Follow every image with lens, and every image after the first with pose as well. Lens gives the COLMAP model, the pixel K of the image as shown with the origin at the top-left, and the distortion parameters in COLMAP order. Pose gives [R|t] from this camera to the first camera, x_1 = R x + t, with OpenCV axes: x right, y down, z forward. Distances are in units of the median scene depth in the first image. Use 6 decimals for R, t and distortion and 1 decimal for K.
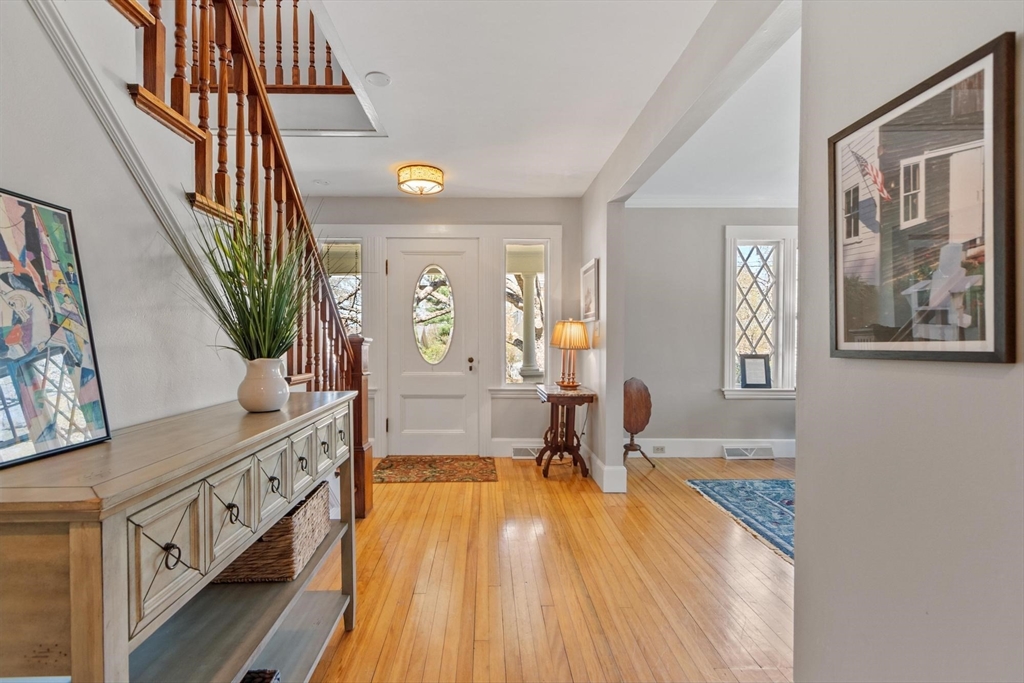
lens RADIAL K [[454.5, 0, 502.5], [0, 454.5, 356.9], [0, 0, 1]] dist [0.001595, 0.000344]
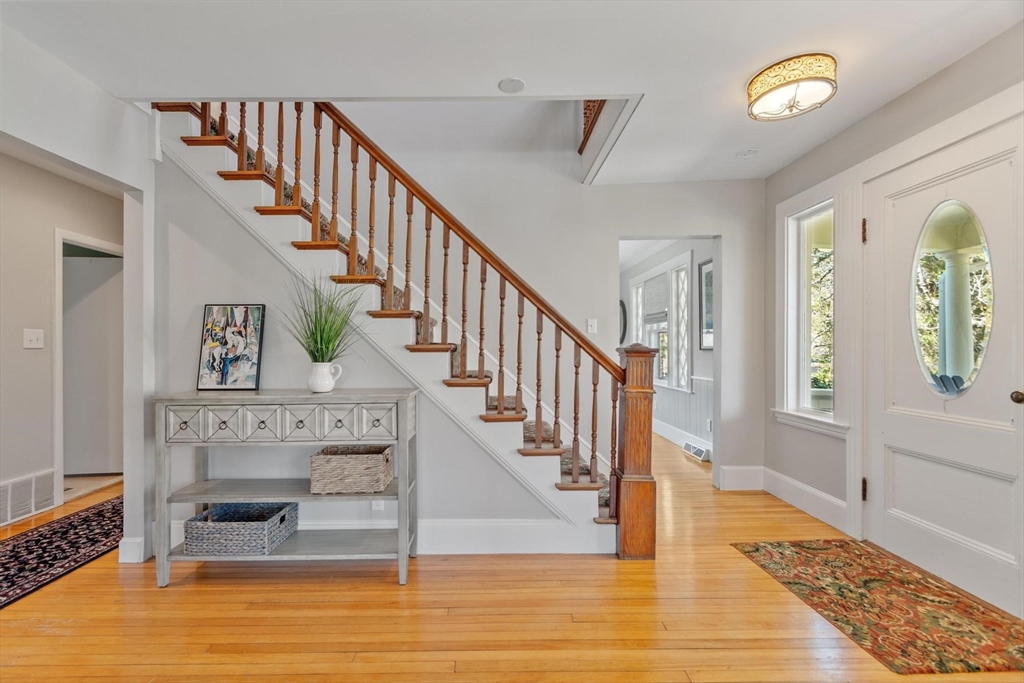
lens RADIAL K [[449.7, 0, 488.4], [0, 449.7, 346.5], [0, 0, 1]] dist [0.003784, 0.000812]
pose [[-0.017774, 0.000014, -0.999842, 0.403627], [-0.035179, 0.999381, 0.000639, -0.027212], [0.999223, 0.035185, -0.017763, 0.555786]]
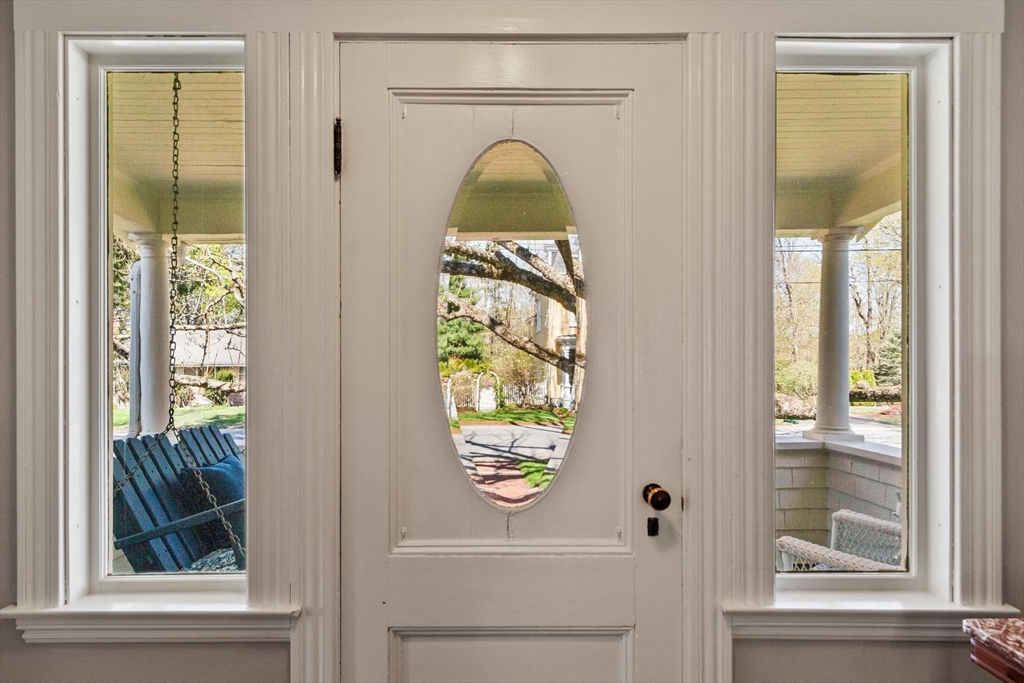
lens RADIAL K [[673.9, 0, 512.4], [0, 673.9, 367.1], [0, 0, 1]] dist [0.005583, 0.000743]
pose [[0.999984, -0.002890, 0.004938, -0.171283], [0.003085, 0.999194, -0.040013, -0.059586], [-0.004819, 0.040028, 0.999187, 0.667597]]
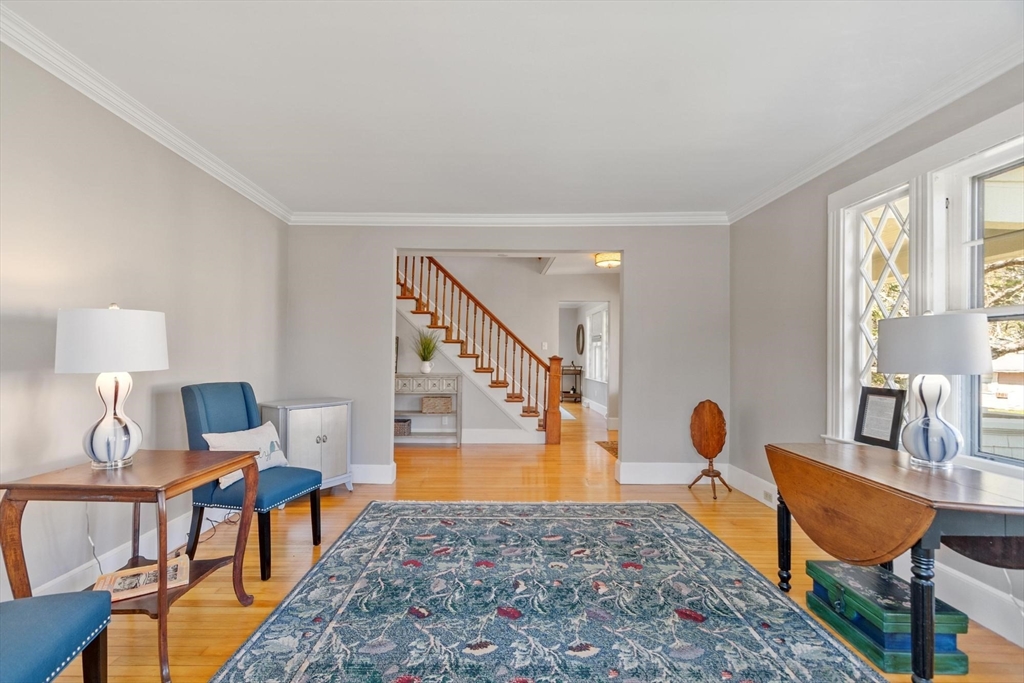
lens RADIAL K [[449.7, 0, 488.4], [0, 449.7, 346.5], [0, 0, 1]] dist [0.003784, 0.000812]
pose [[-0.024199, -0.021265, -0.999481, 1.302821], [-0.047585, 0.998665, -0.020096, -0.027051], [0.998574, 0.047074, -0.025179, 0.567731]]
